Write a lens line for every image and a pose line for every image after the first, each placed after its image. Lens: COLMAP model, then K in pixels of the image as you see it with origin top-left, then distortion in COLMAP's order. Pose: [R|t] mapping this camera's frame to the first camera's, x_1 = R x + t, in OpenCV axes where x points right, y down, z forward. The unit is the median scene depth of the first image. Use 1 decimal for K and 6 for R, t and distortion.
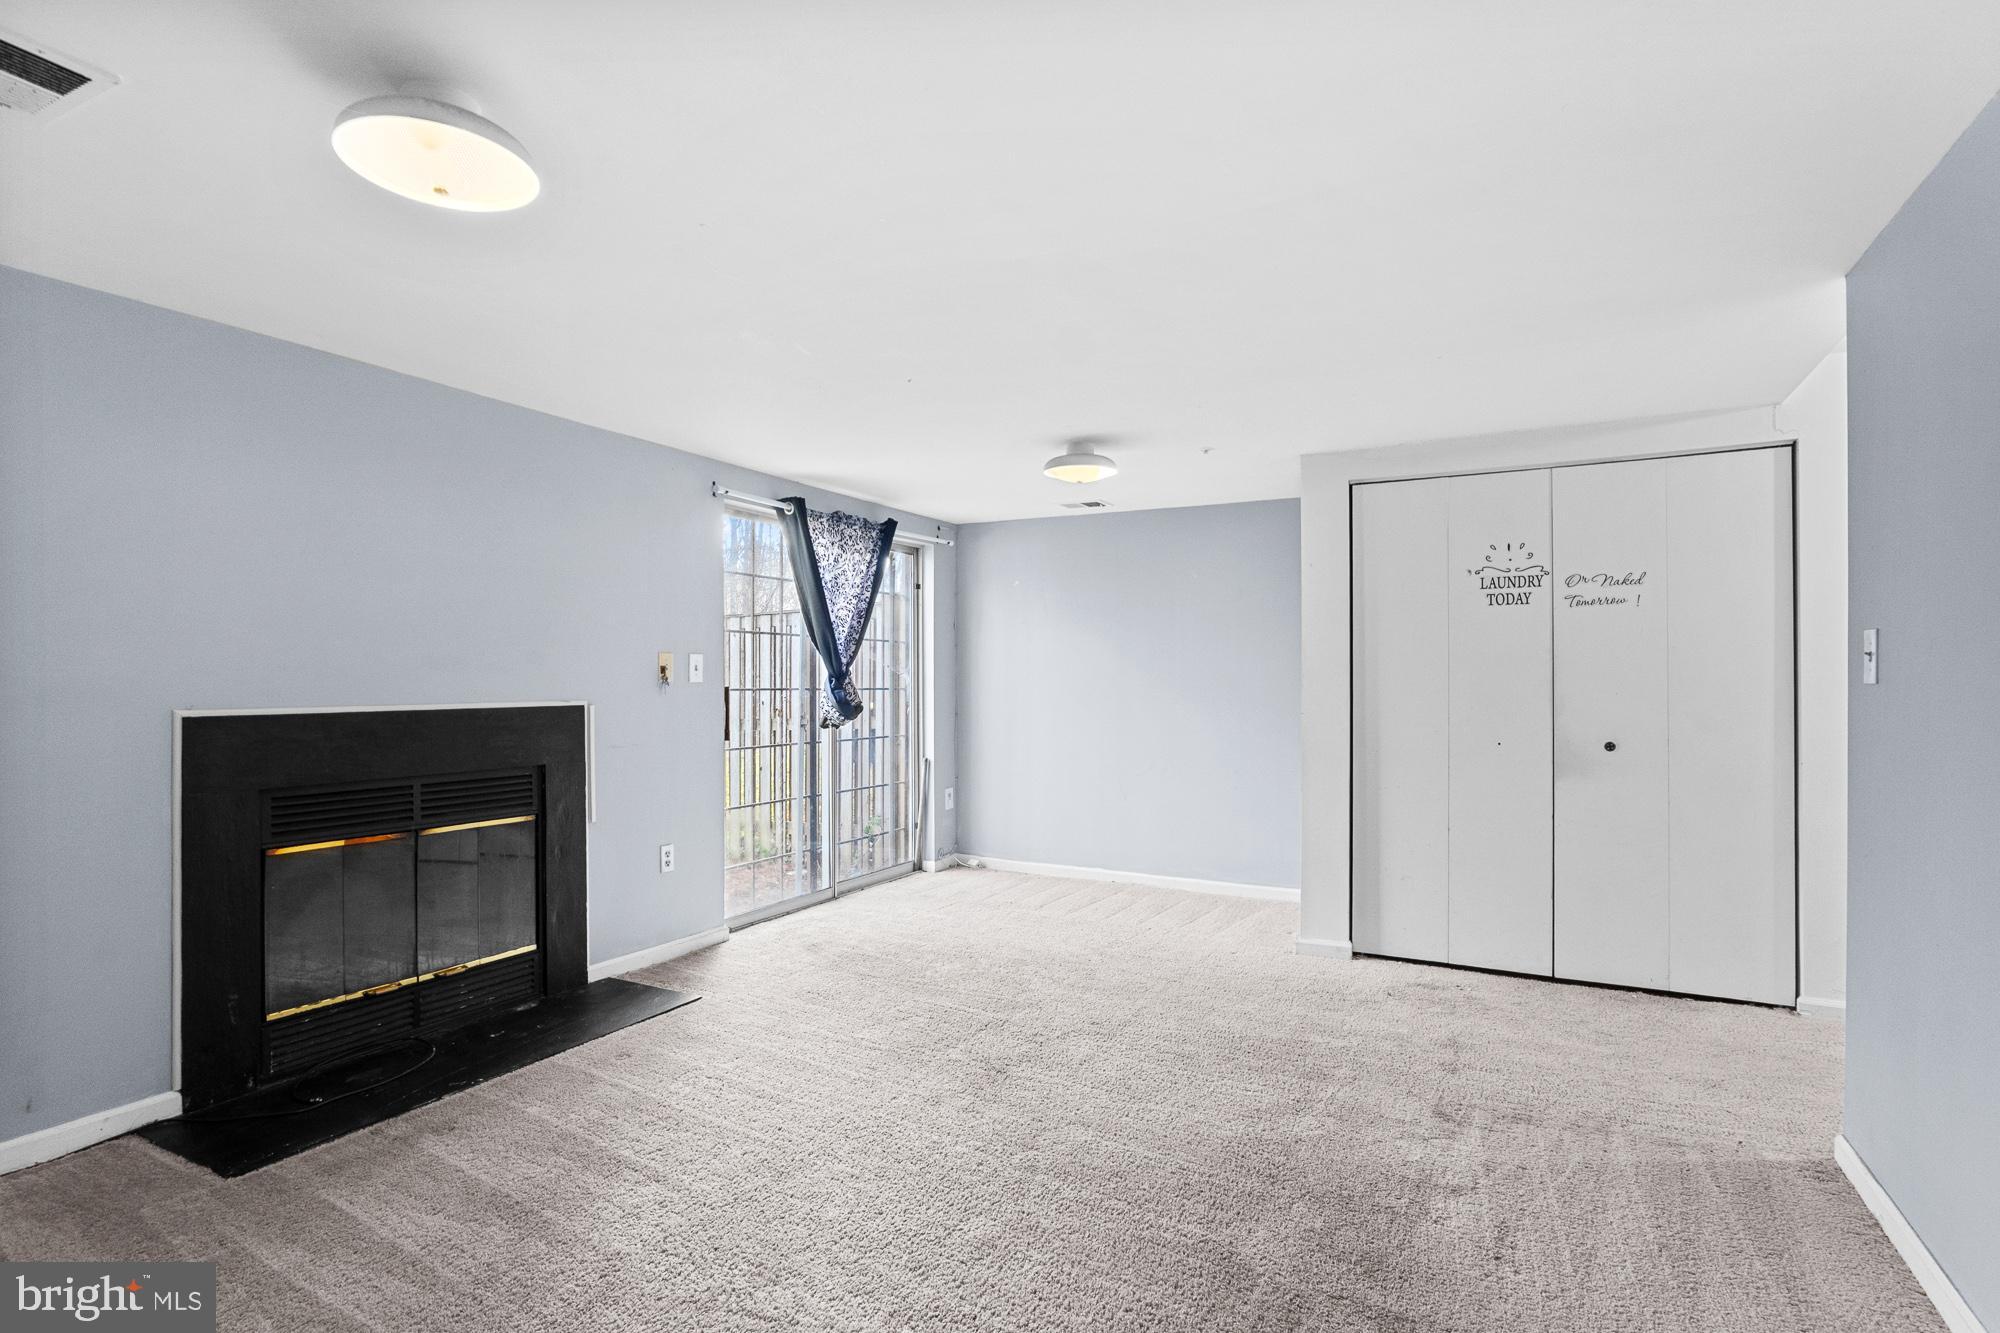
lens RADIAL K [[992.7, 0, 1000.0], [0, 992.7, 666.5], [0, 0, 1]] dist [-0.001493, -0.000106]
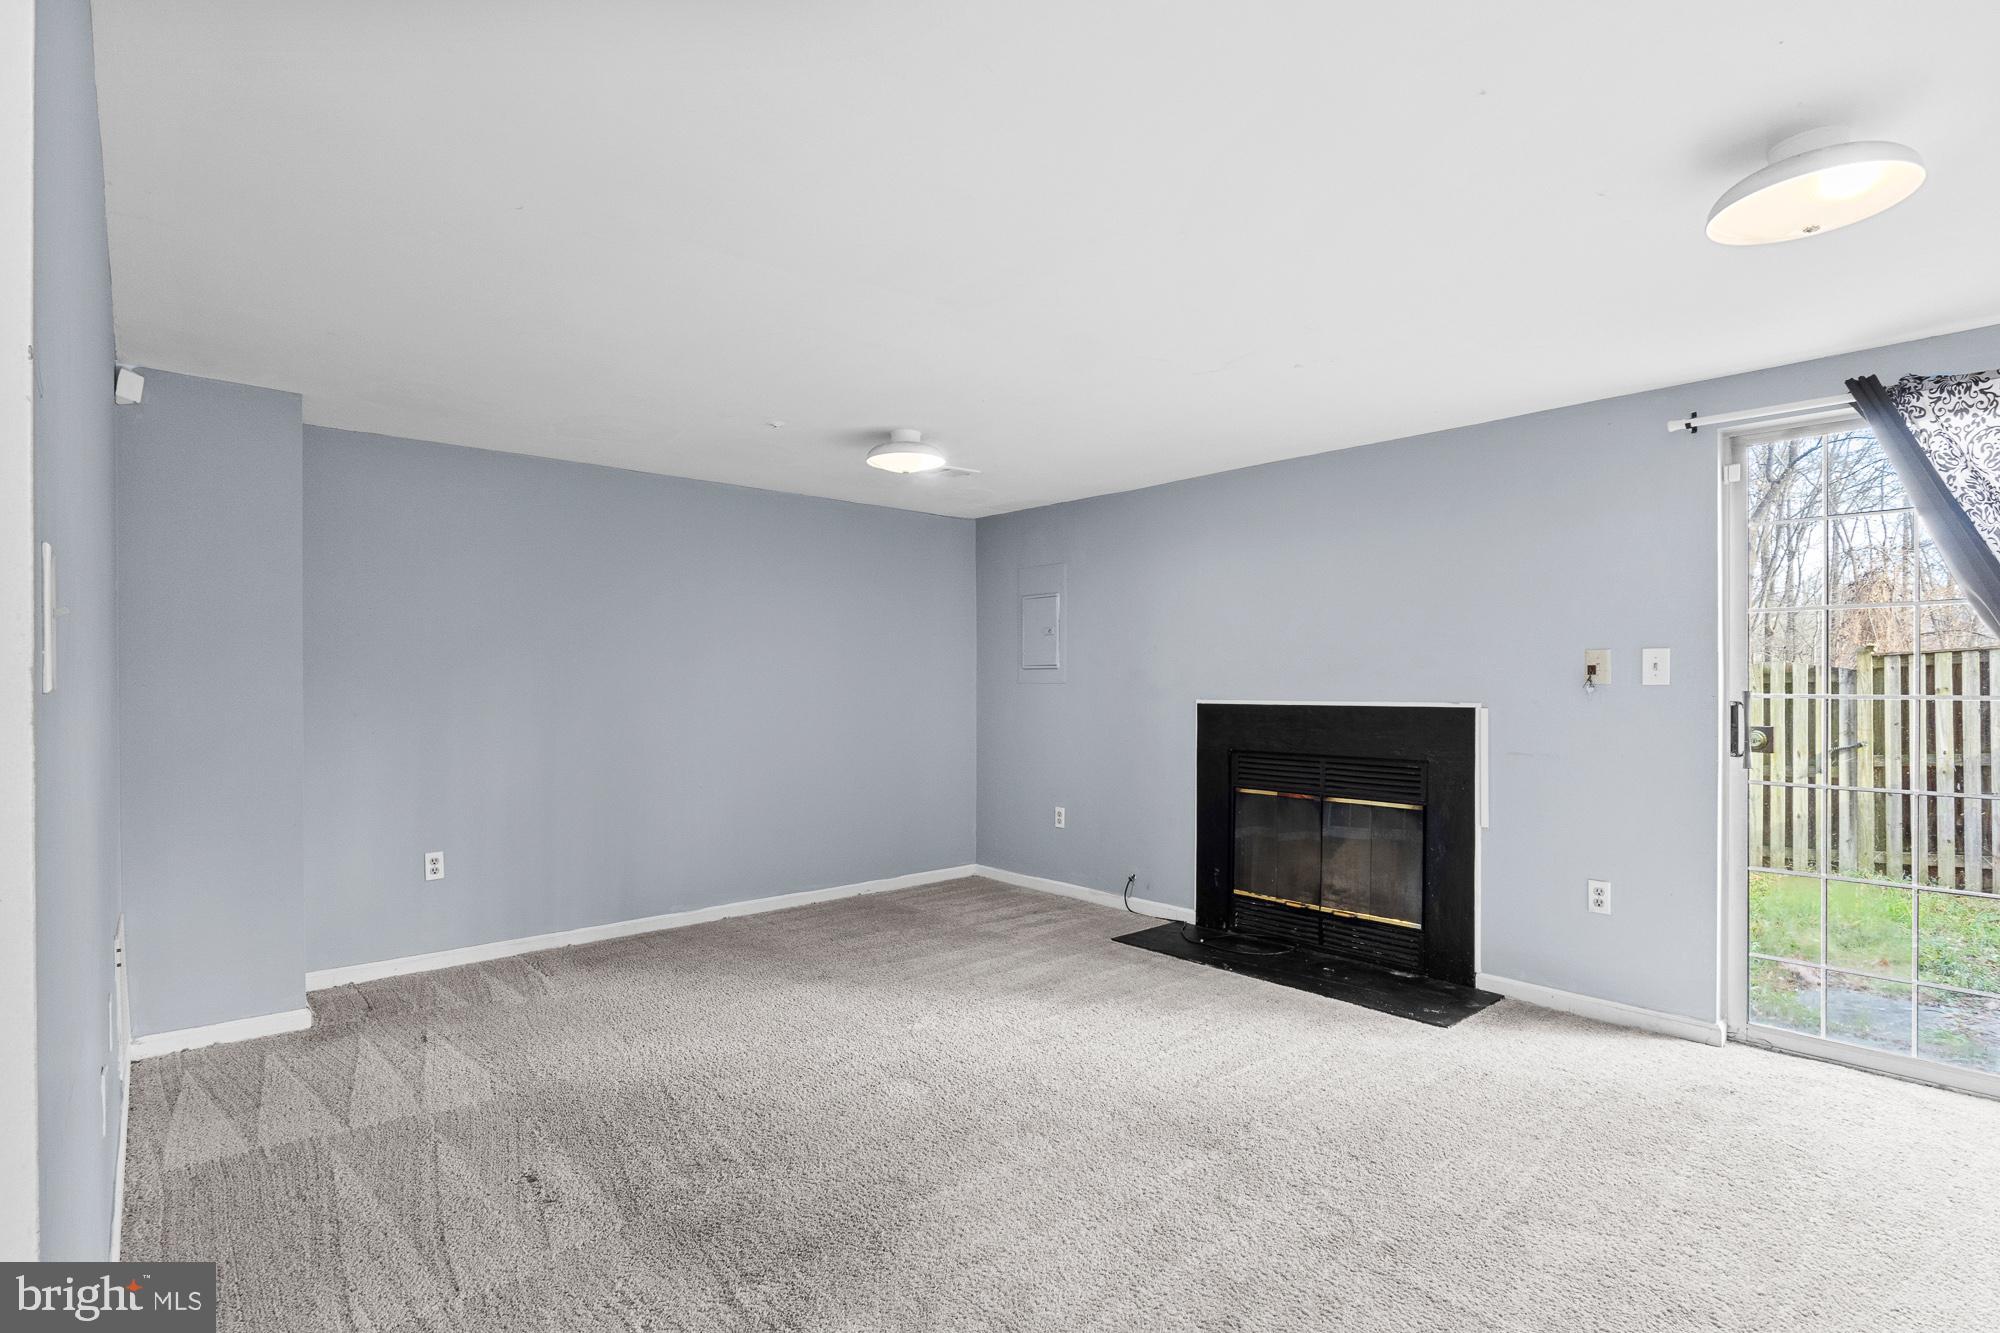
lens RADIAL K [[966.4, 0, 999.0], [0, 966.4, 688.4], [0, 0, 1]] dist [-0.000736, -0.000135]
pose [[-0.351070, -0.001964, -0.936347, 0.693935], [0.009482, 0.999939, -0.005652, 0.021905], [0.936301, -0.010863, -0.351030, 0.947540]]
